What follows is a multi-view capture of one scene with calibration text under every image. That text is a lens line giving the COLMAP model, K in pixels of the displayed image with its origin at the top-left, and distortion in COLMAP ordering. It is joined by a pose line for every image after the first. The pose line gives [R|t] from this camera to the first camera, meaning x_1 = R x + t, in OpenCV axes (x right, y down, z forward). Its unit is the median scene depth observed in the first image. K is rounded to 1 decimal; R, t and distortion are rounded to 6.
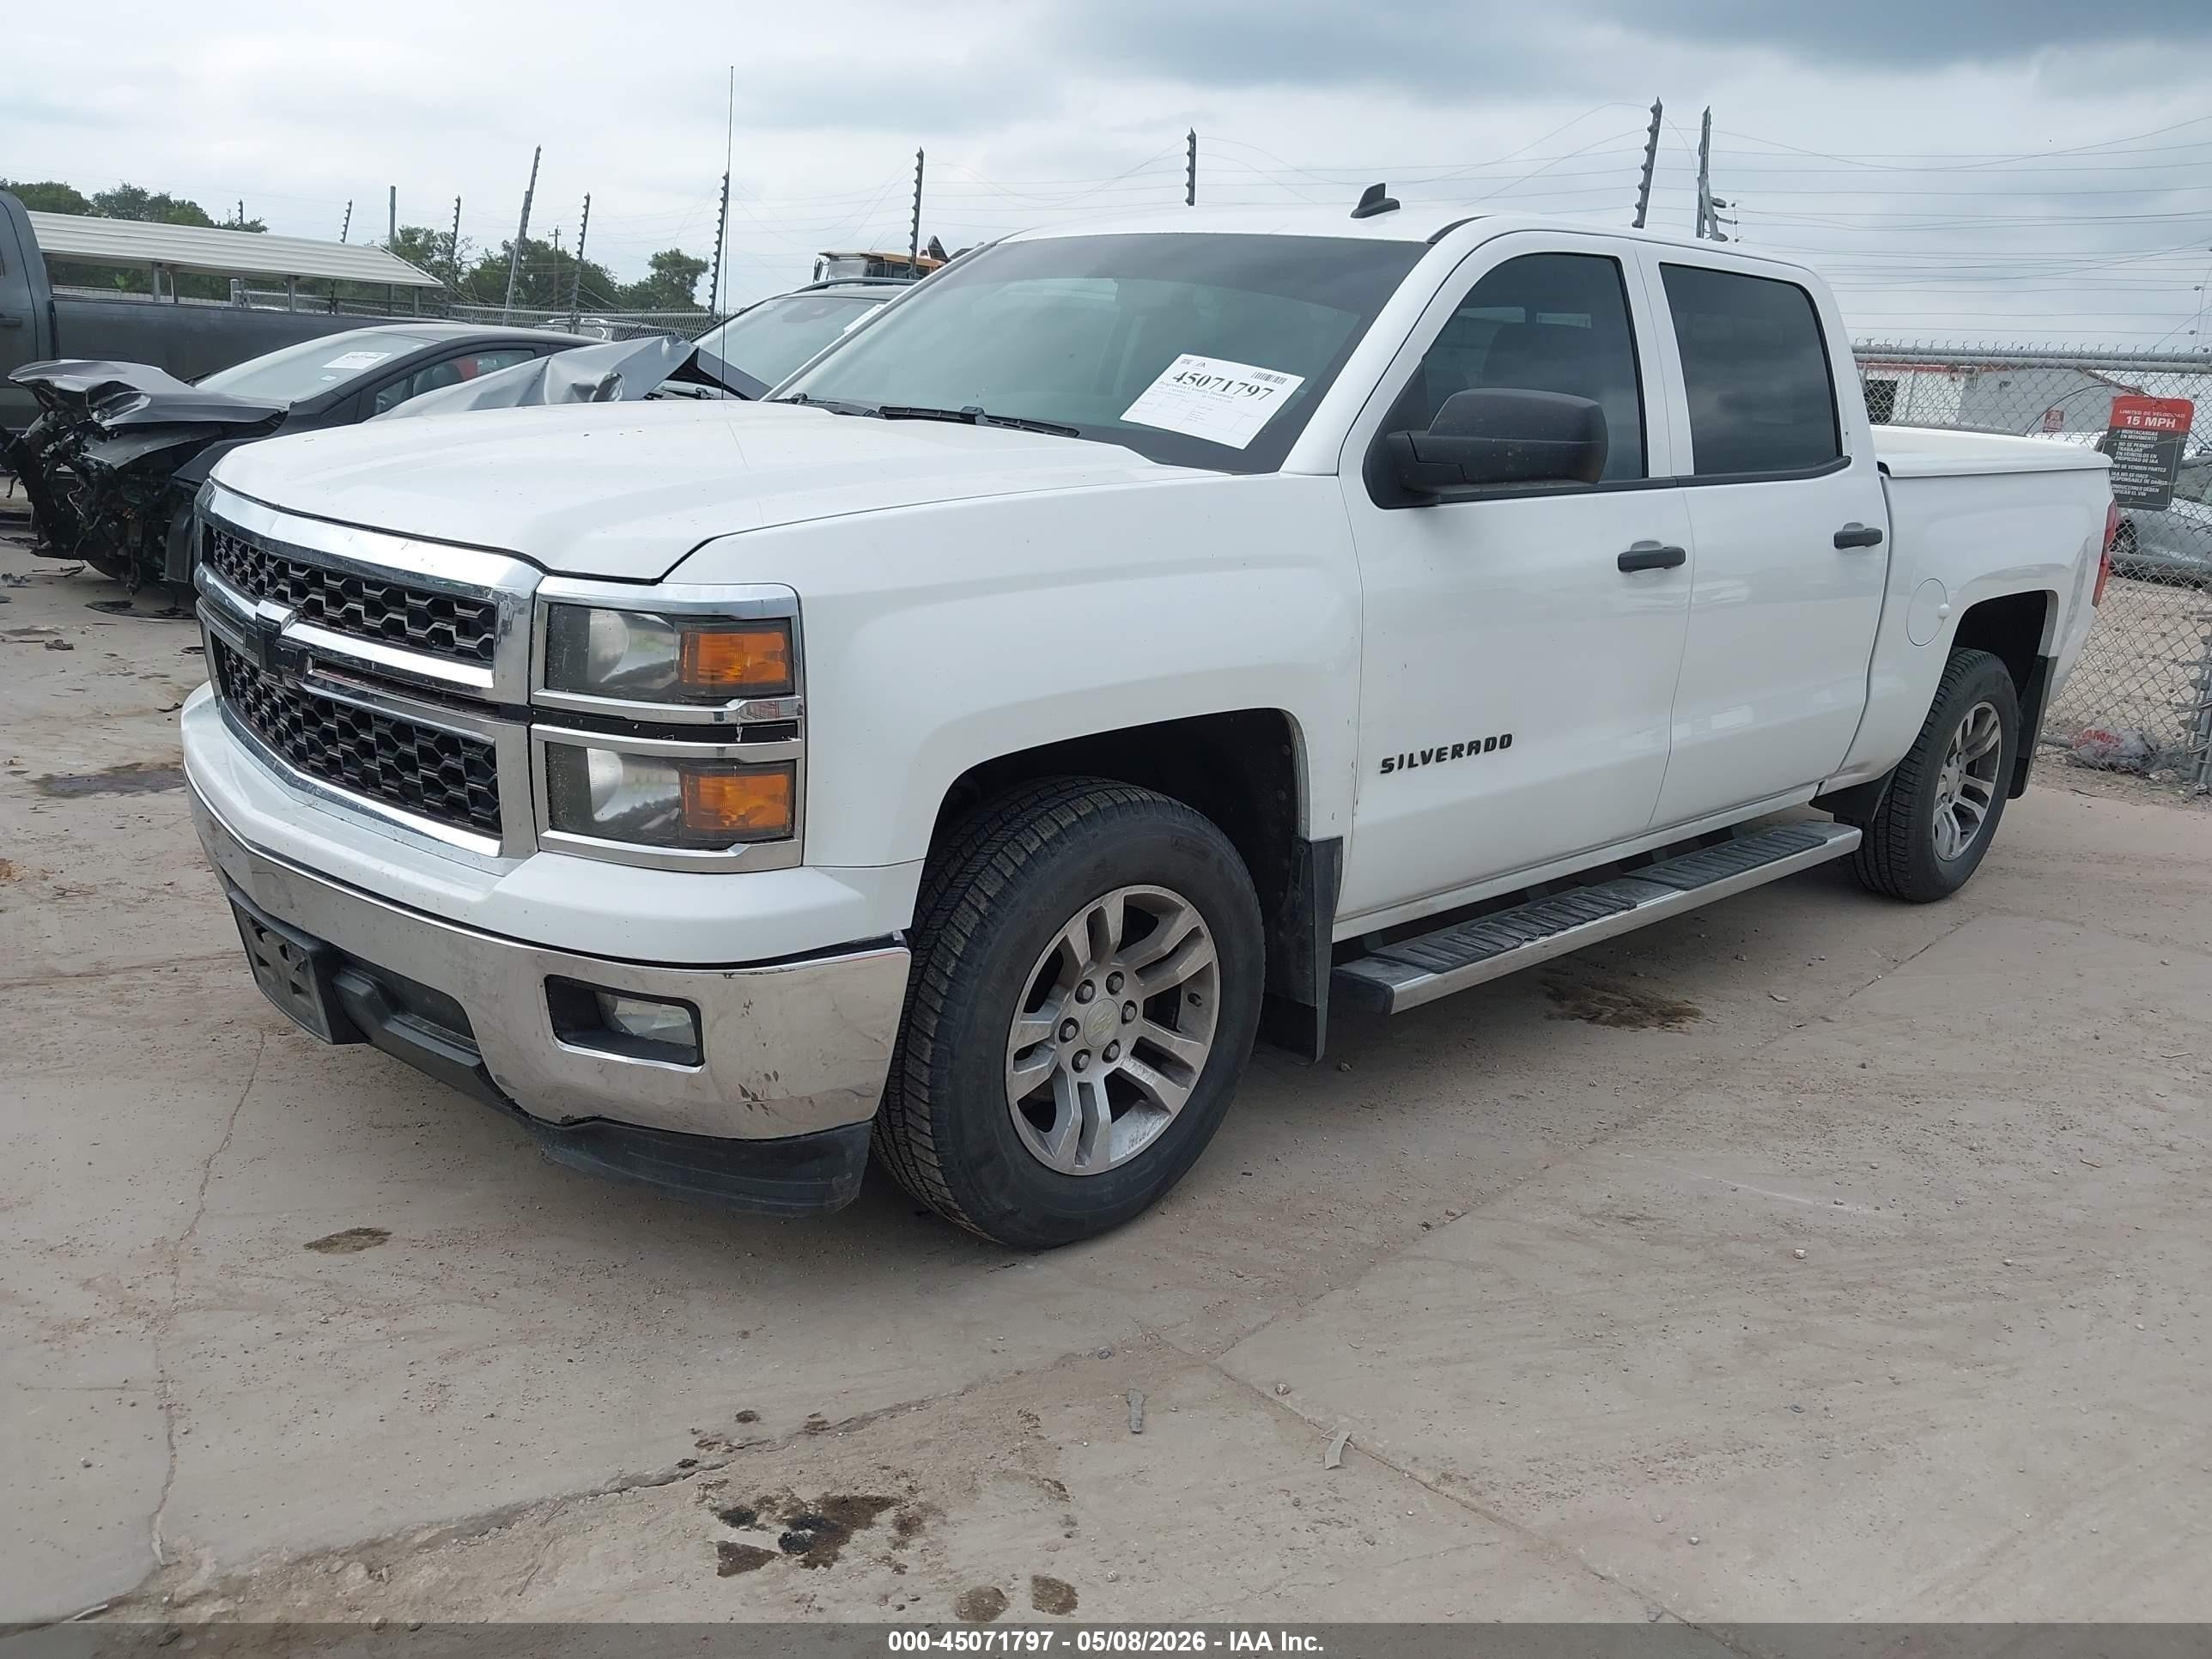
lens RADIAL K [[1736.2, 0, 1106.0], [0, 1736.2, 829.5], [0, 0, 1]] dist [0.001713, 0.001799]
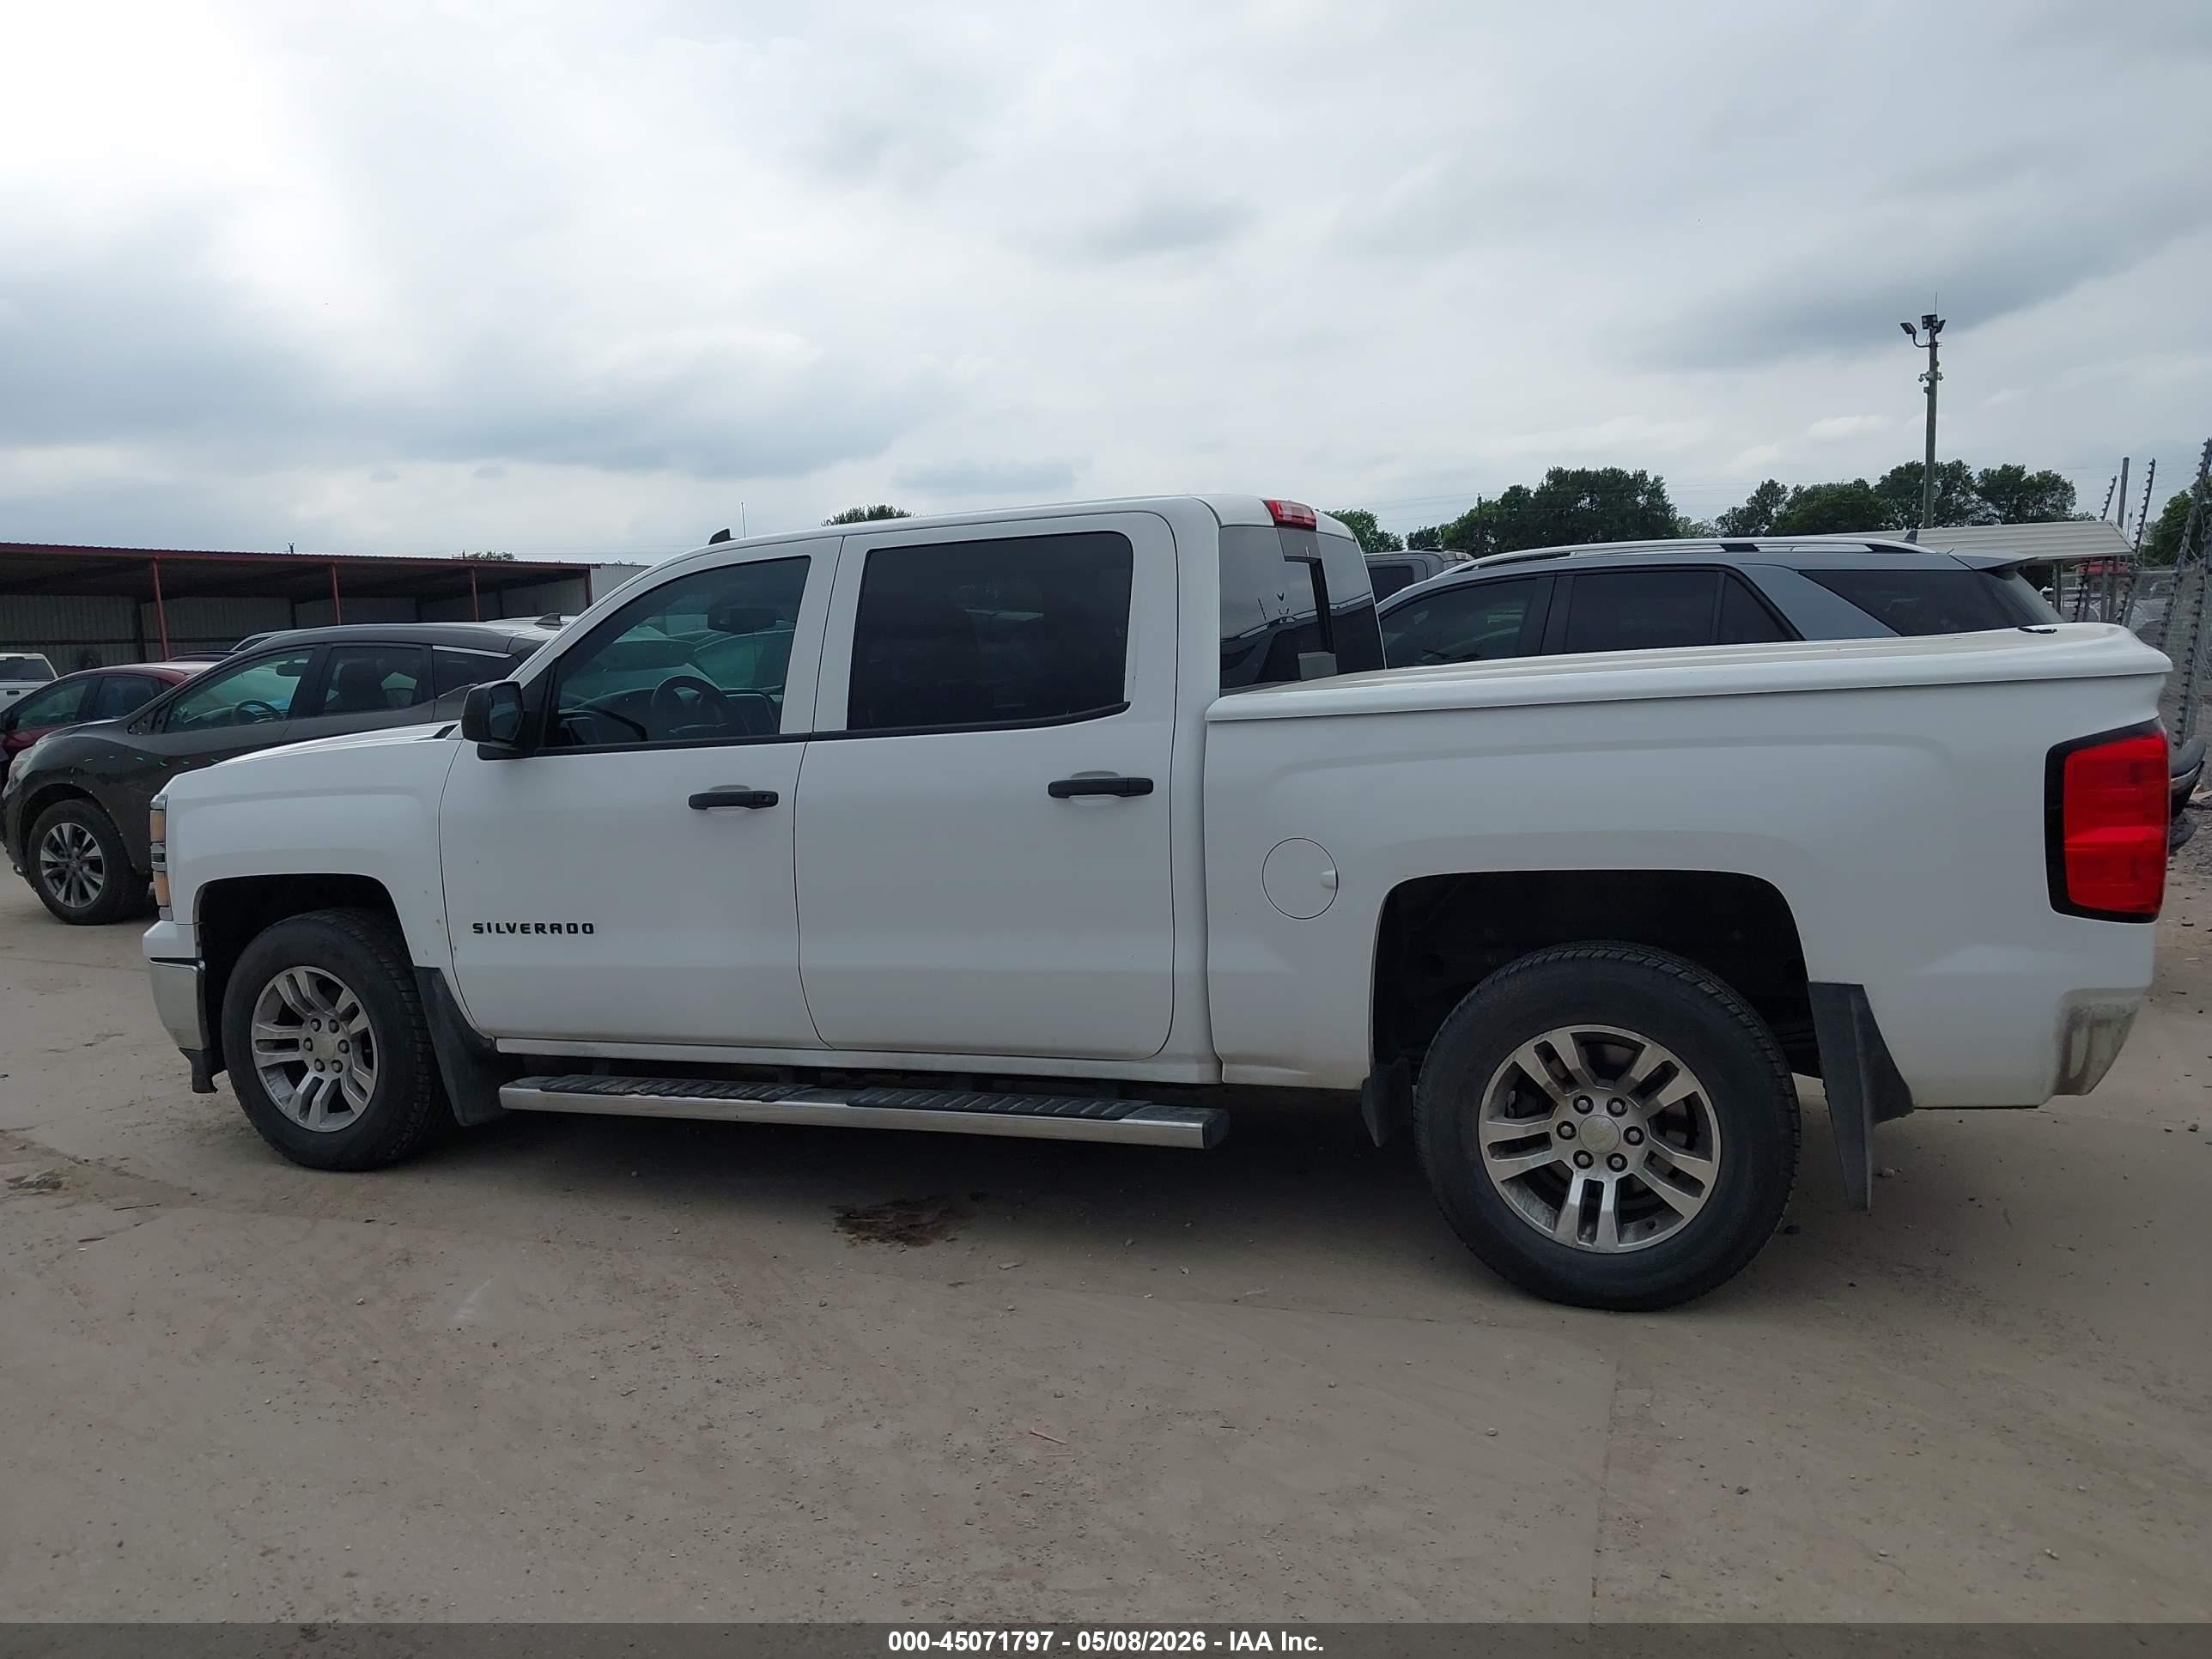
lens RADIAL K [[1736.2, 0, 1106.0], [0, 1736.2, 829.5], [0, 0, 1]] dist [0.001713, 0.001799]
pose [[0.393040, 0.020004, -0.919304, 1.620732], [-0.165582, 0.984960, -0.049360, -0.126131], [0.904490, 0.171621, 0.390441, 0.816639]]
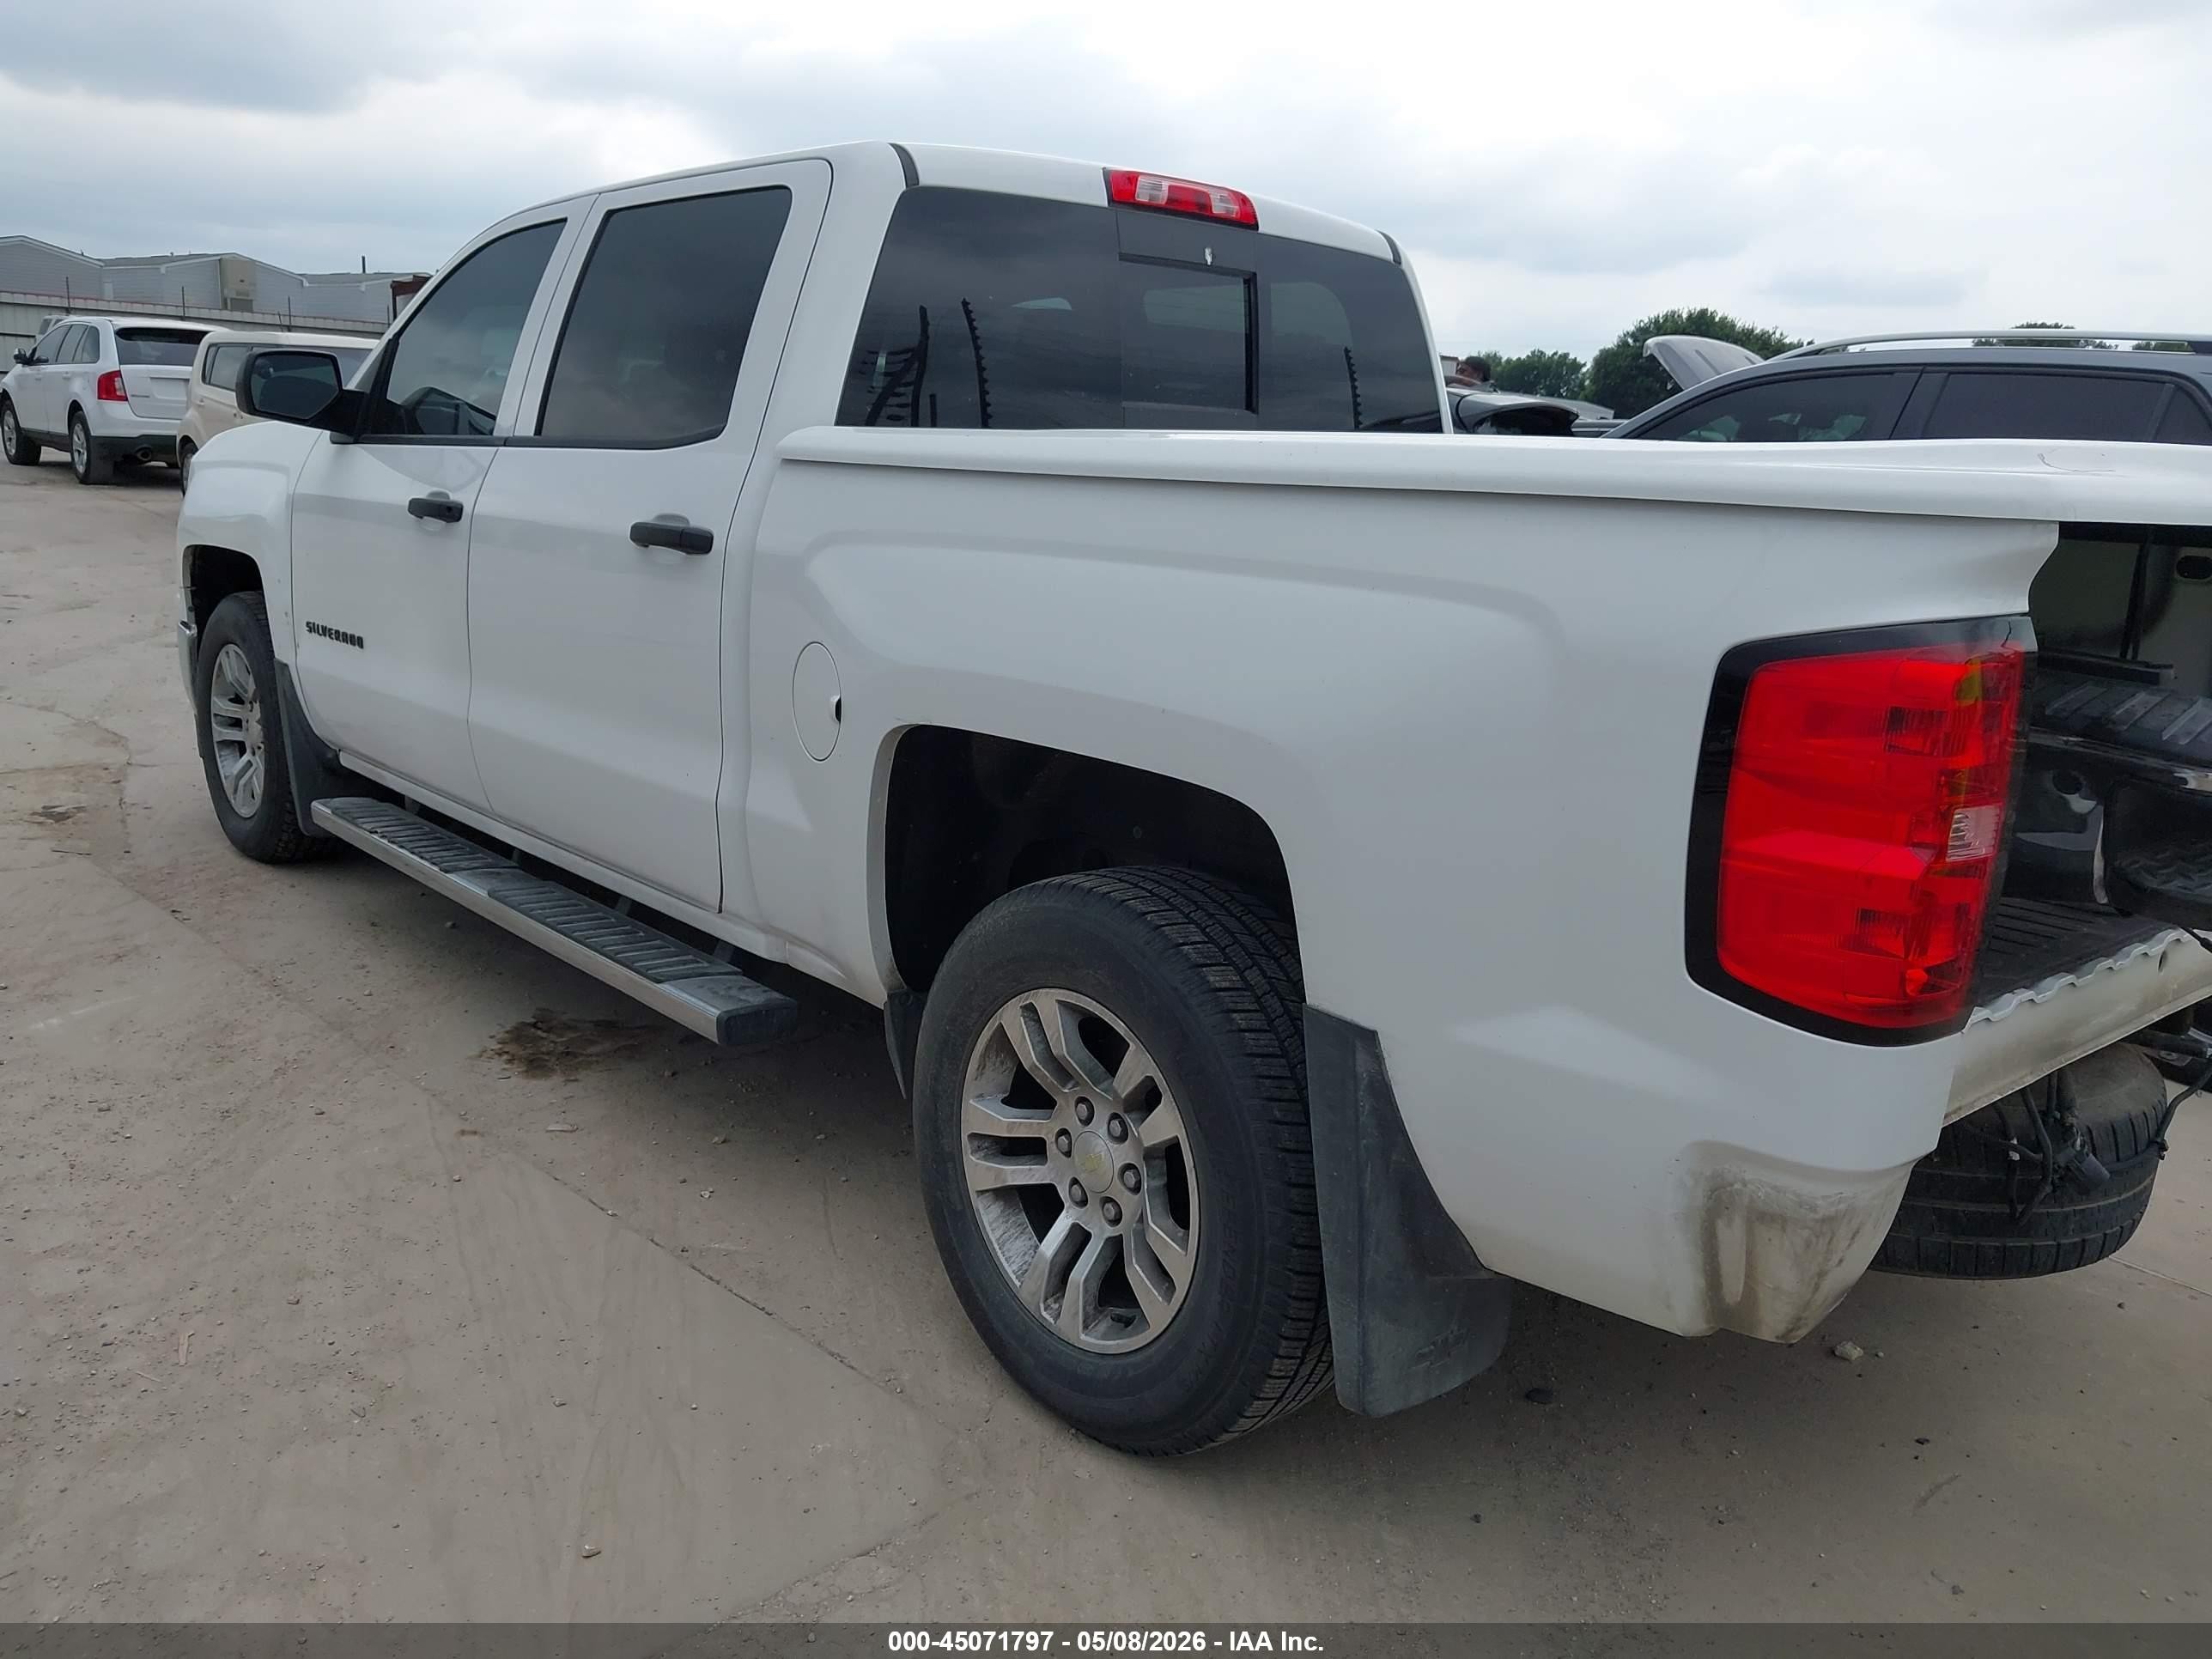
lens RADIAL K [[1716.7, 0, 1096.2], [0, 1716.7, 851.5], [0, 0, 1]] dist [0.062846, -0.127785]
pose [[-0.033484, 0.171959, -0.984535, 1.410054], [-0.307988, 0.935372, 0.173847, -0.279556], [0.950801, 0.309046, 0.021642, 1.494034]]
